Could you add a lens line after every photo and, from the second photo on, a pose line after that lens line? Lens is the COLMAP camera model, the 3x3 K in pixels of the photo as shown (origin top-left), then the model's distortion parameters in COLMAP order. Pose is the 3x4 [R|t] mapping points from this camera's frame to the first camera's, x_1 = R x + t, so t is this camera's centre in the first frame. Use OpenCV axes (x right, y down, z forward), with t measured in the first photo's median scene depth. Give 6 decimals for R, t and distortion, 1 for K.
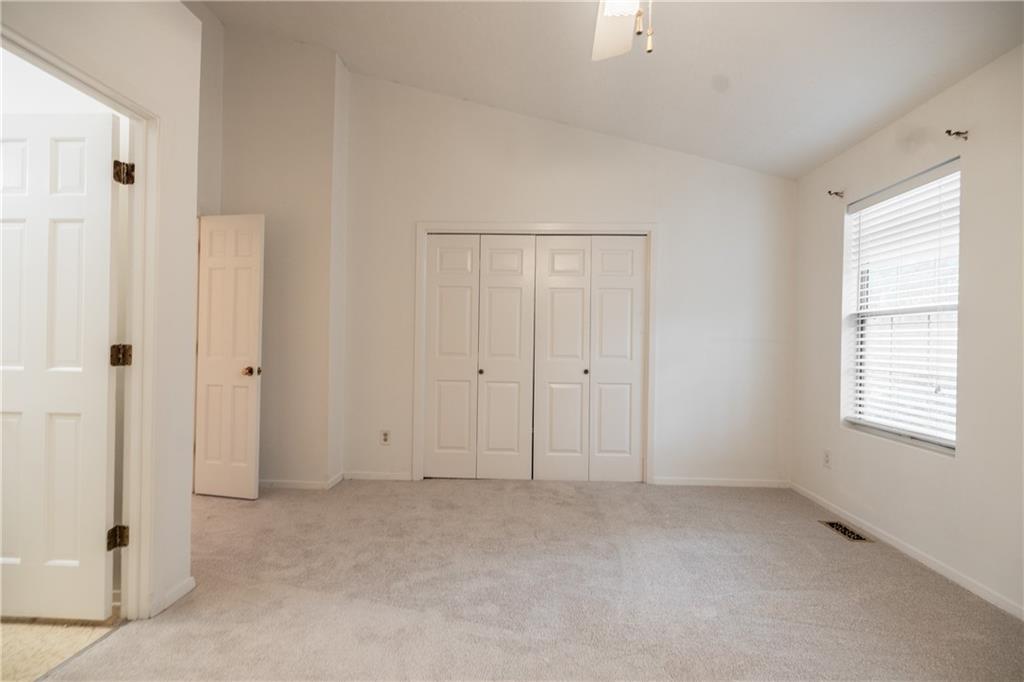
lens RADIAL K [[432.8, 0, 514.1], [0, 432.8, 336.2], [0, 0, 1]] dist [0.000834, -0.000293]
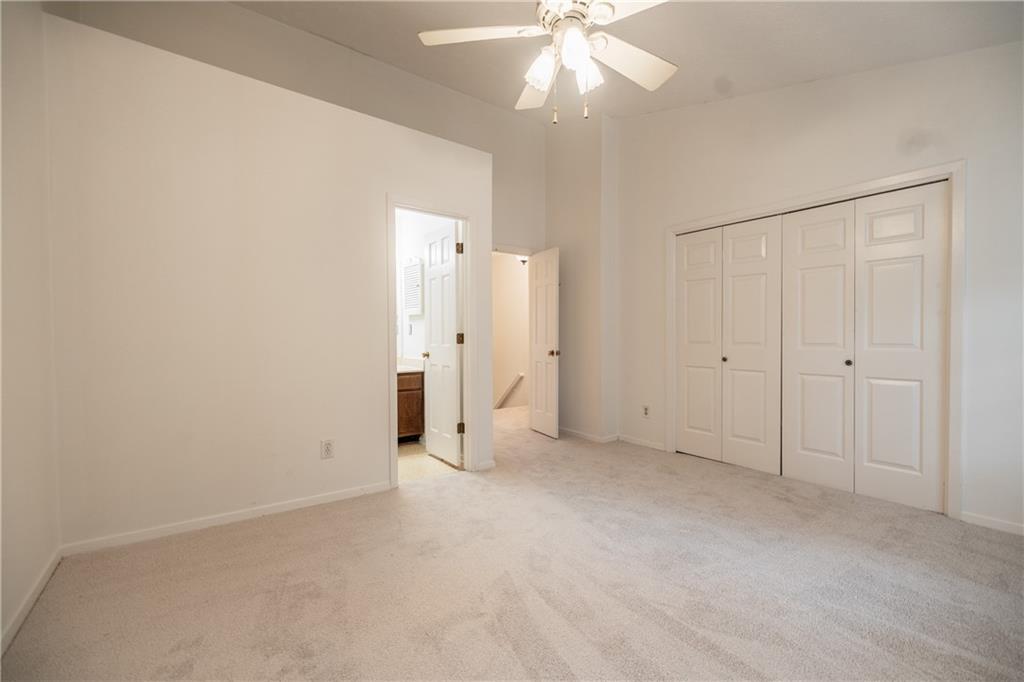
lens RADIAL K [[427.9, 0, 512.0], [0, 427.9, 341.0], [0, 0, 1]] dist [0.000610, -0.000037]
pose [[0.622975, -0.004227, -0.782231, 0.475242], [0.018256, 0.999792, 0.009137, 0.023770], [0.782029, -0.019972, 0.622922, -0.034709]]
